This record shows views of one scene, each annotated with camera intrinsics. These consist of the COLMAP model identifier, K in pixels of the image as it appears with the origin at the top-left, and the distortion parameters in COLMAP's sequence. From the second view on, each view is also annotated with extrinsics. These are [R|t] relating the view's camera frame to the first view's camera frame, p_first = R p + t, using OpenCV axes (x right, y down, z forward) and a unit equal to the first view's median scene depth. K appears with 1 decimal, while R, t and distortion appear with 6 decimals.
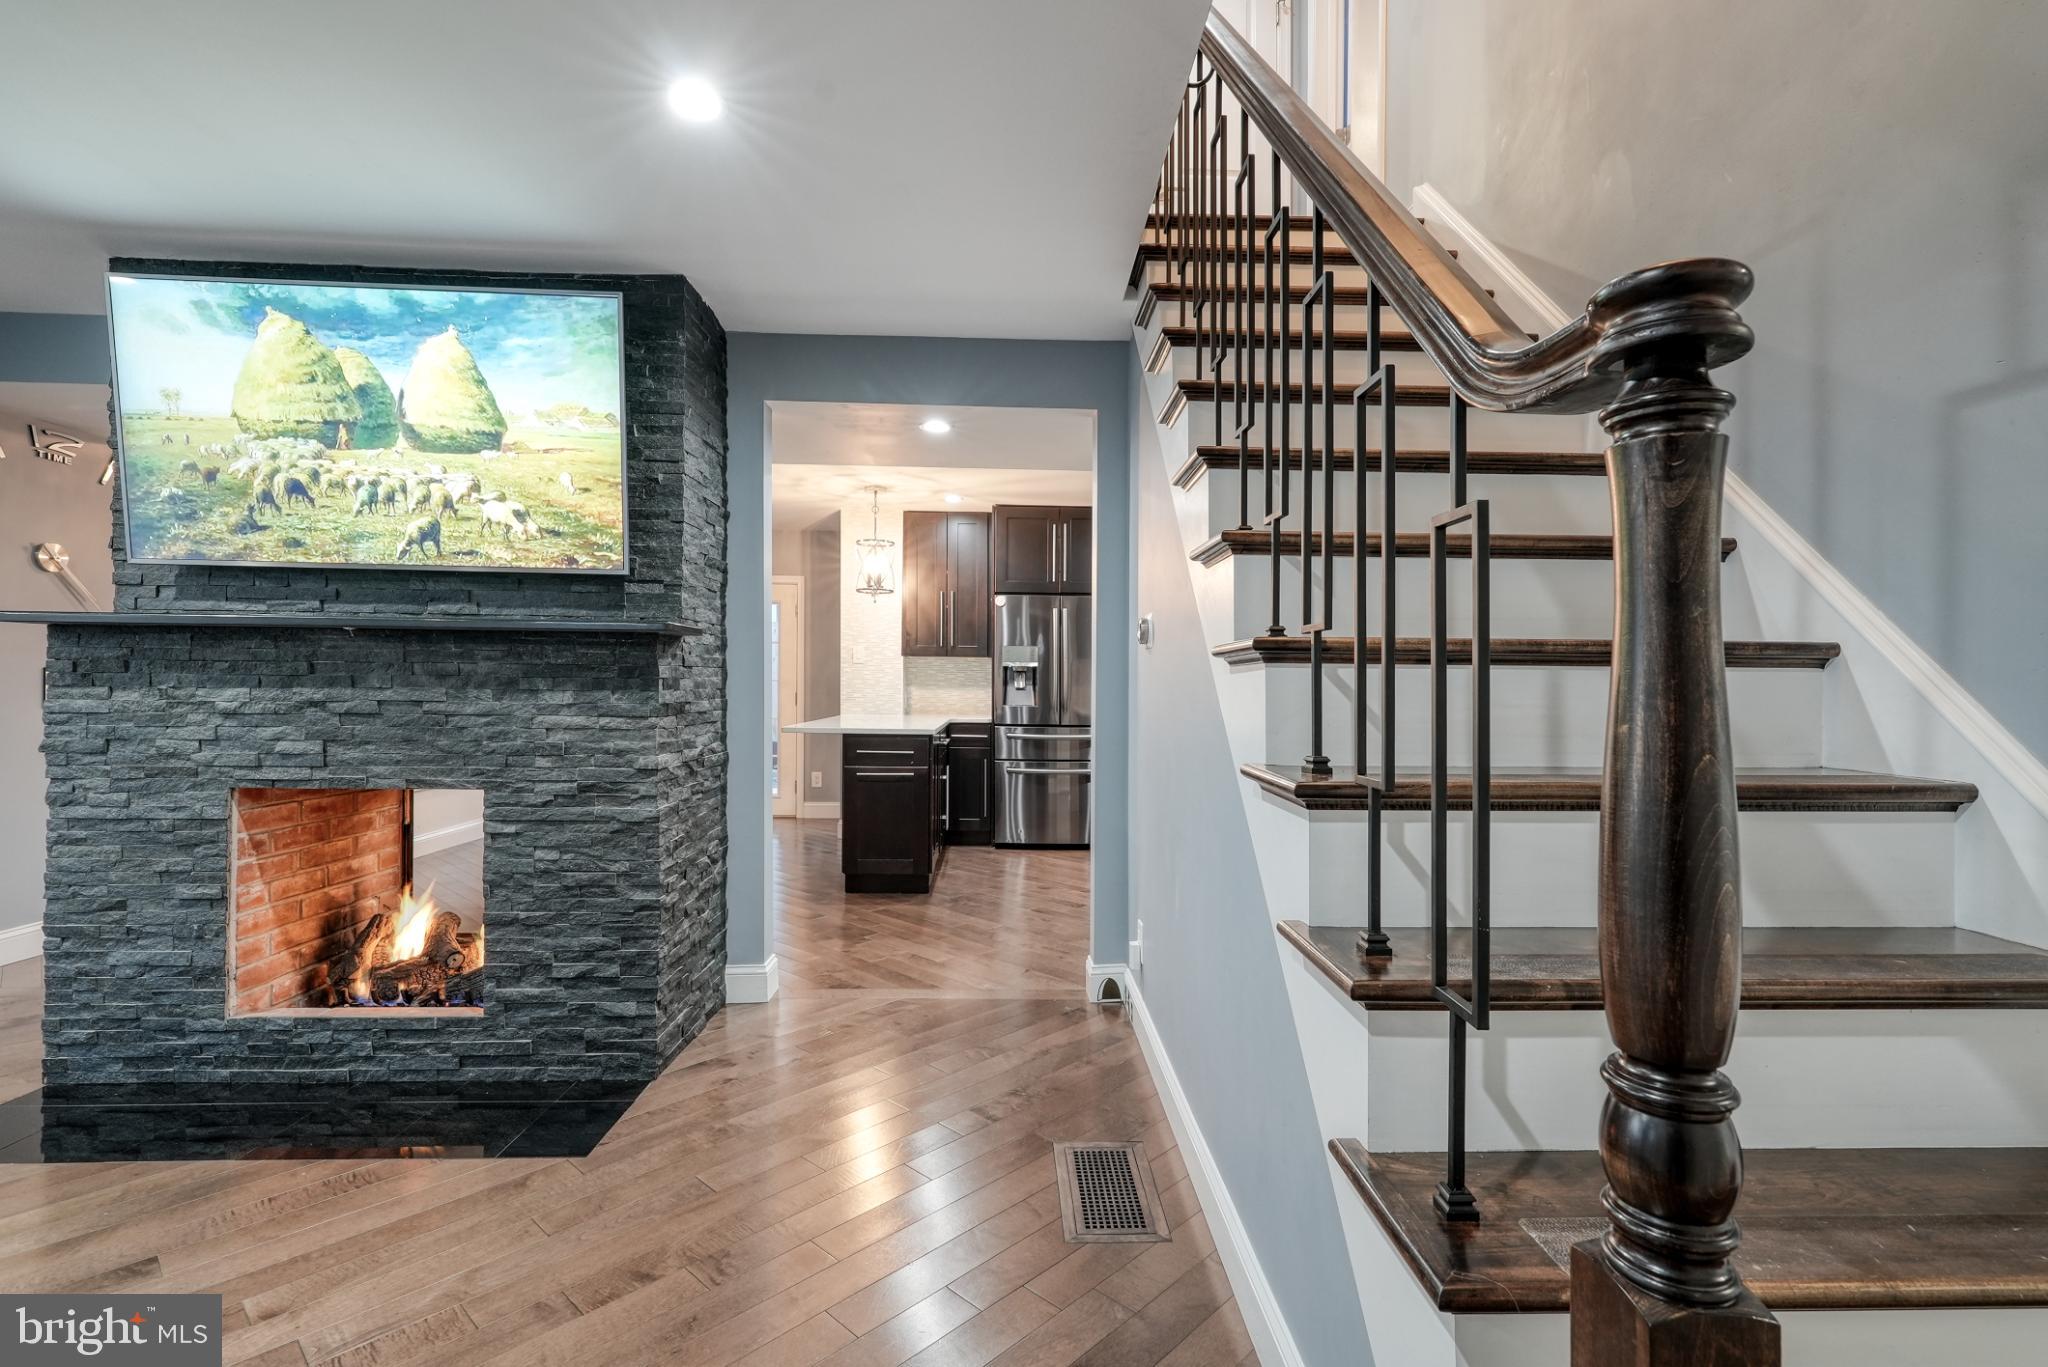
lens RADIAL K [[960.9, 0, 1022.6], [0, 960.9, 673.6], [0, 0, 1]] dist [-0.006766, 0.004634]
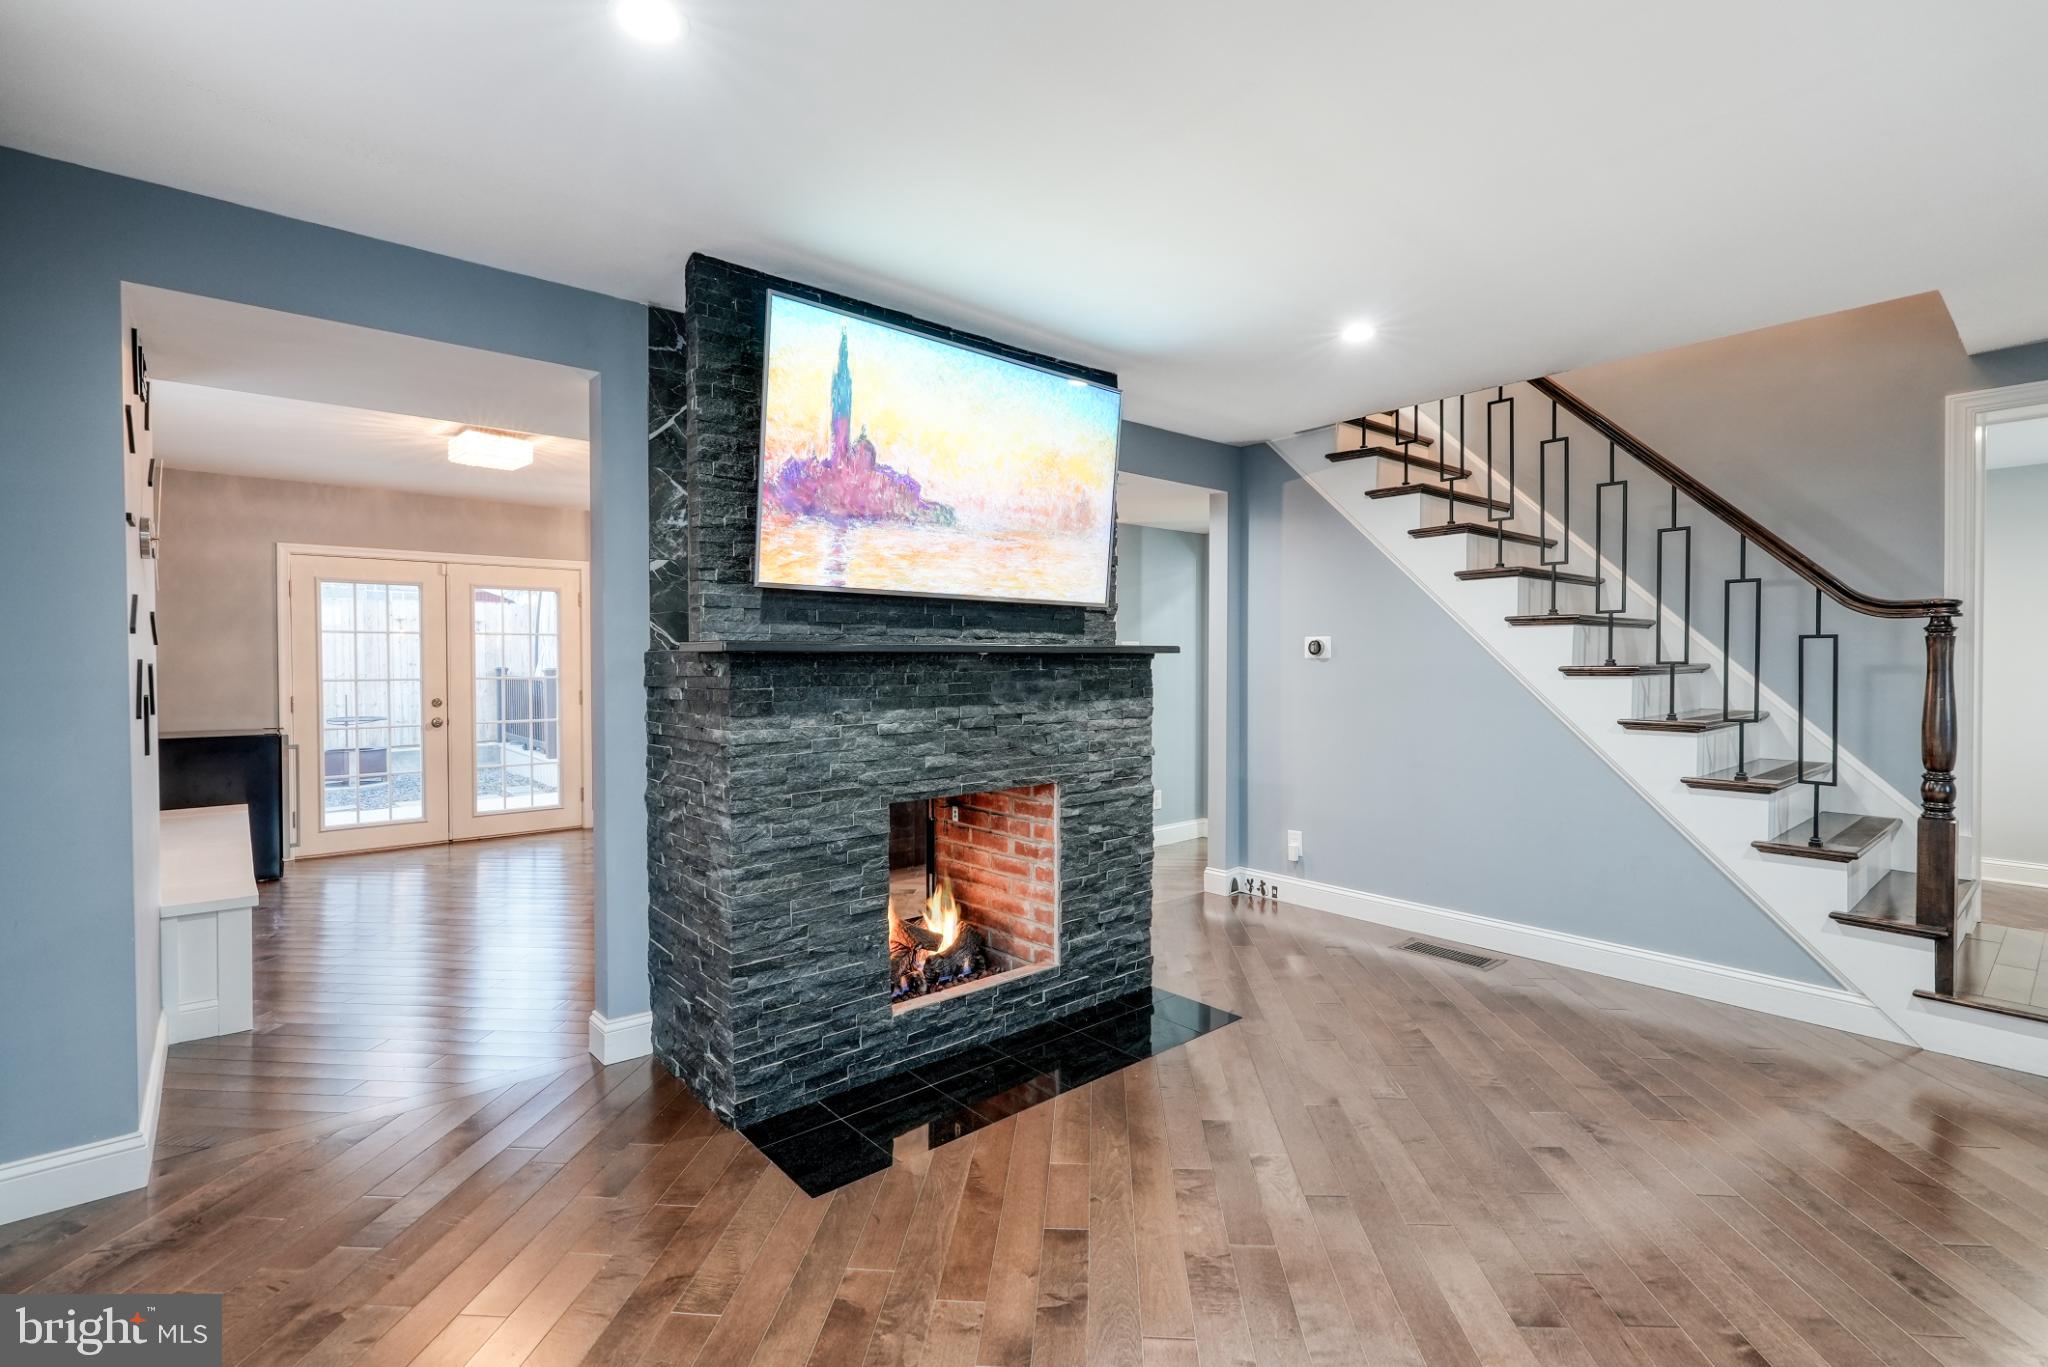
lens RADIAL K [[960.9, 0, 1026.3], [0, 960.9, 678.3], [0, 0, 1]] dist [-0.006766, 0.004634]
pose [[0.769951, -0.026336, 0.637560, -1.380717], [0.006855, 0.999432, 0.033005, -0.054316], [-0.638067, -0.021042, 0.769694, 0.080984]]
